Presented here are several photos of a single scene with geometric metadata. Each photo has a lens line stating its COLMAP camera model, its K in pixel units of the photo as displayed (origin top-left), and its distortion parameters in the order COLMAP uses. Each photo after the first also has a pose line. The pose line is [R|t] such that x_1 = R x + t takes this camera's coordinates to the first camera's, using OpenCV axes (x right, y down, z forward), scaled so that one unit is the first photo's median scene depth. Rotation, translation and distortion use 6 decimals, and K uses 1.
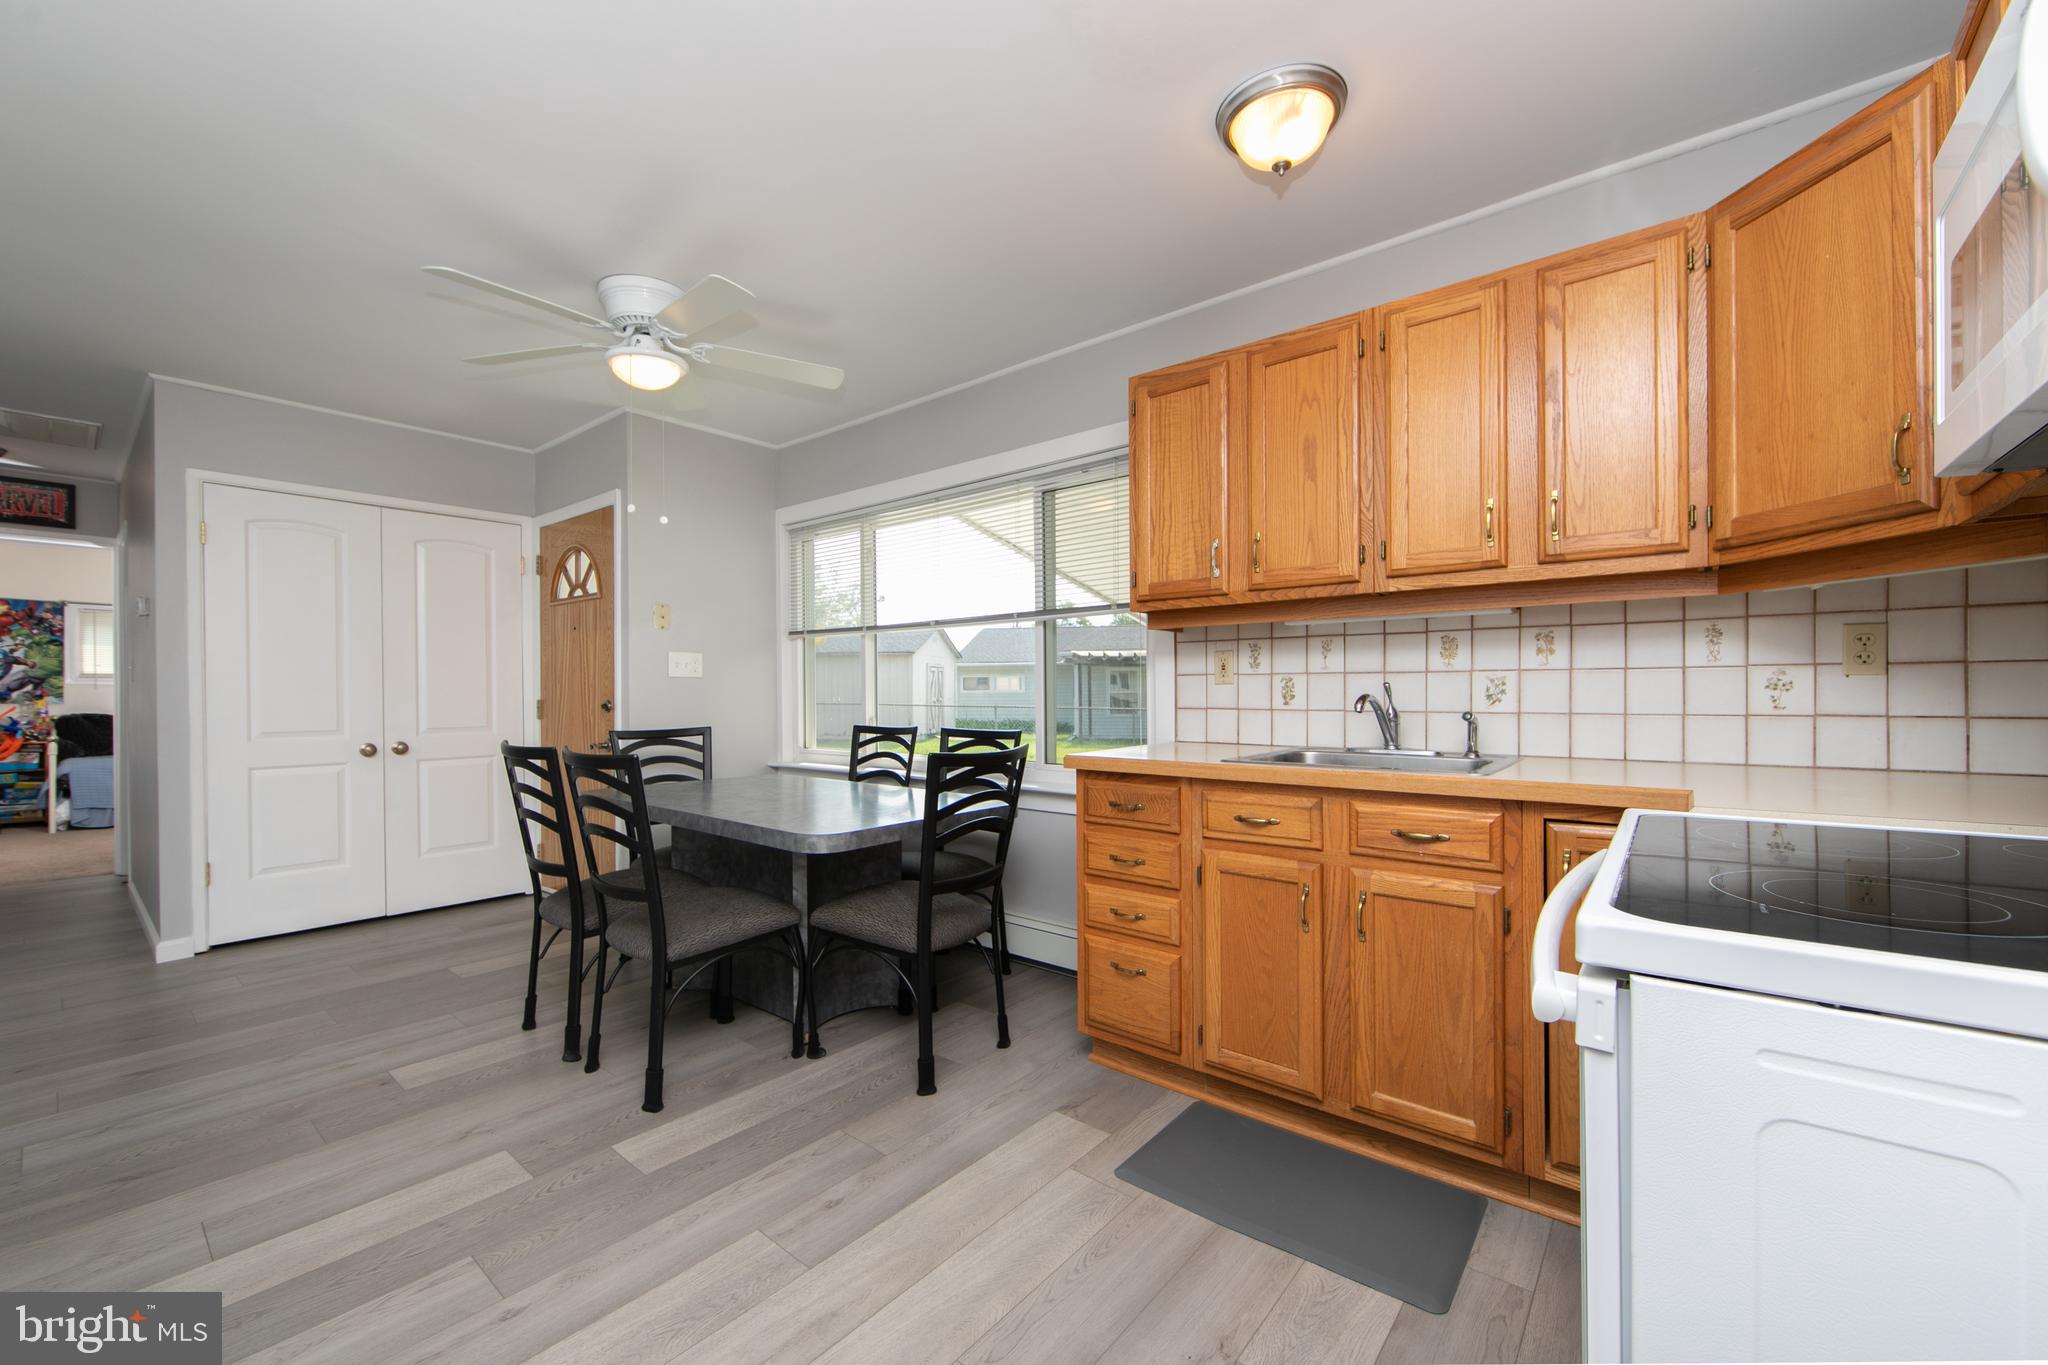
lens RADIAL K [[806.3, 0, 1020.6], [0, 806.3, 691.6], [0, 0, 1]] dist [-0.005165, -0.000508]
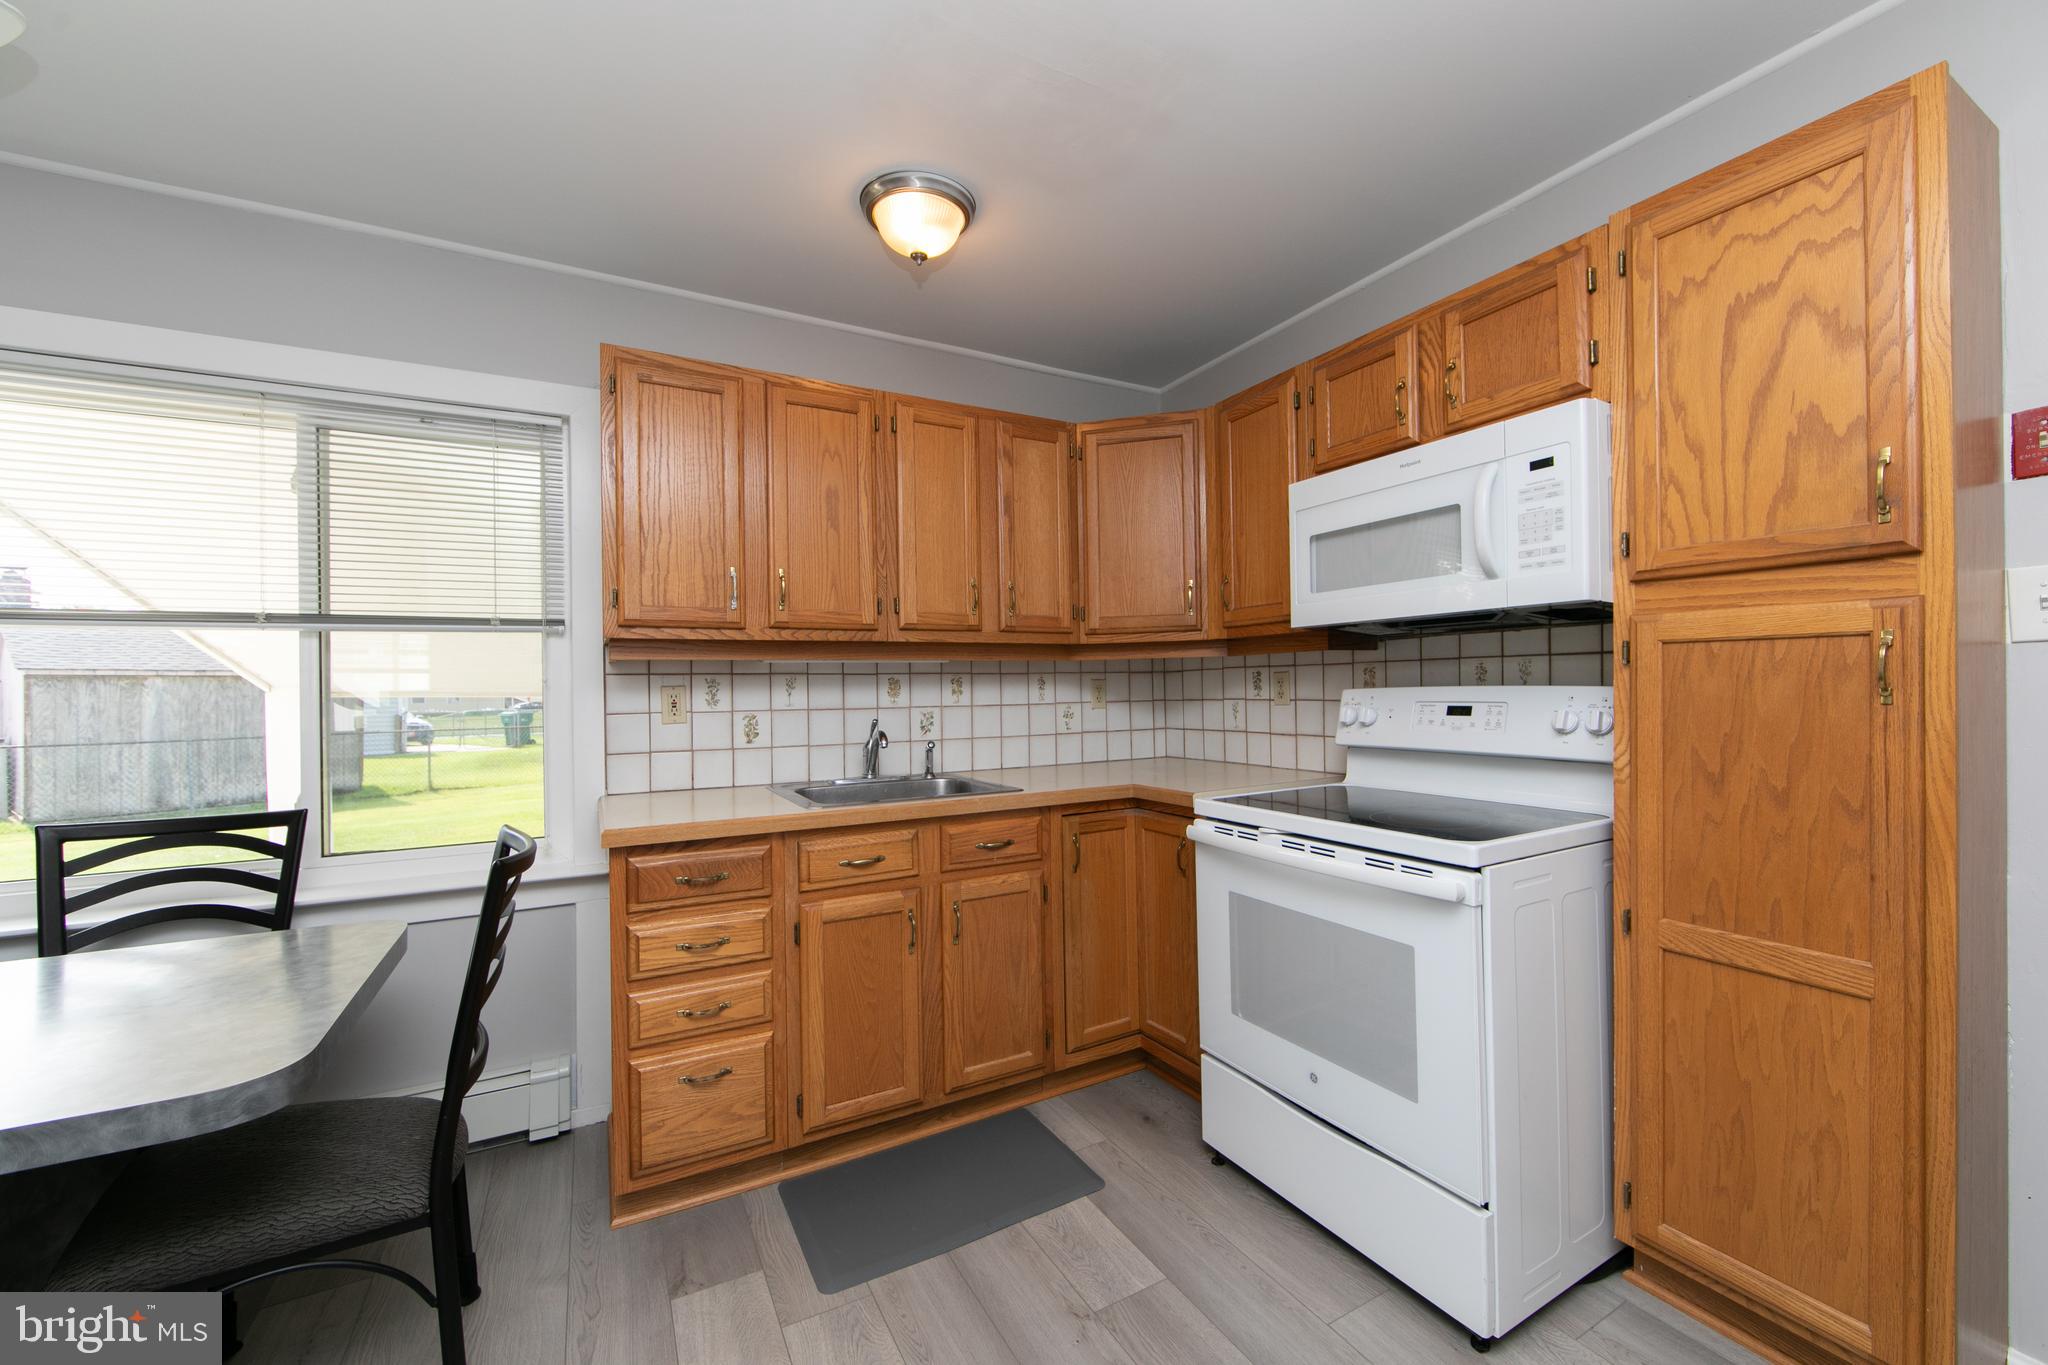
lens RADIAL K [[806.3, 0, 1025.1], [0, 806.3, 680.5], [0, 0, 1]] dist [-0.005165, -0.000508]
pose [[0.369027, 0.008487, 0.929380, -0.552653], [0.015938, 0.999753, -0.015459, -0.047443], [-0.929282, 0.020517, 0.368801, 0.406065]]
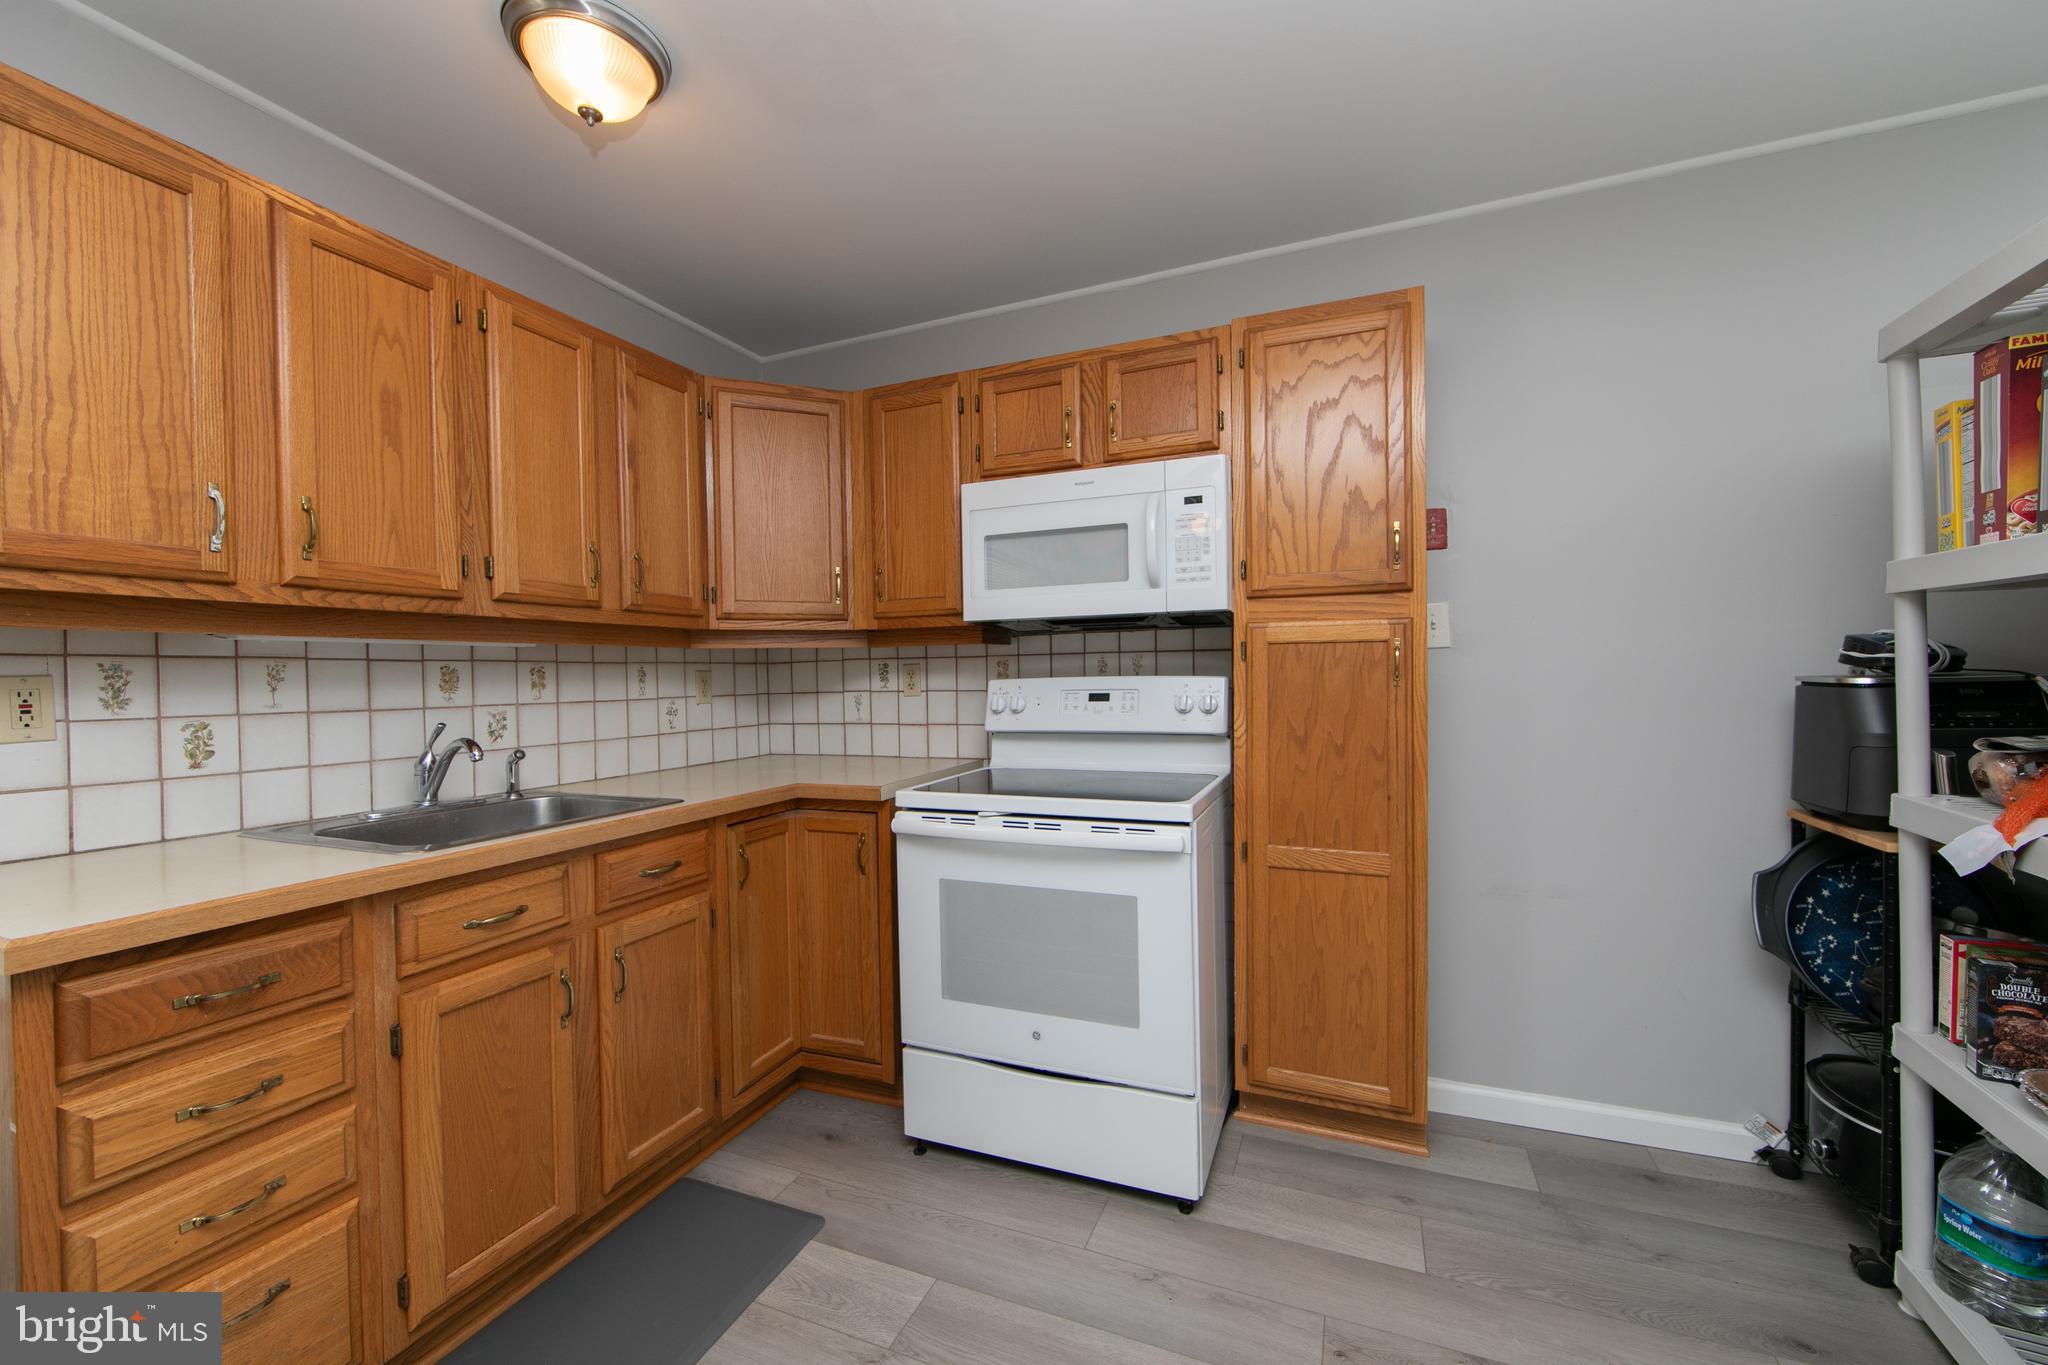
lens RADIAL K [[806.3, 0, 1032.4], [0, 806.3, 682.3], [0, 0, 1]] dist [-0.005165, -0.000508]
pose [[-0.300040, 0.002435, 0.953923, -0.529638], [0.020841, 0.999775, 0.004003, -0.045991], [-0.953699, 0.021082, -0.300024, 0.710940]]
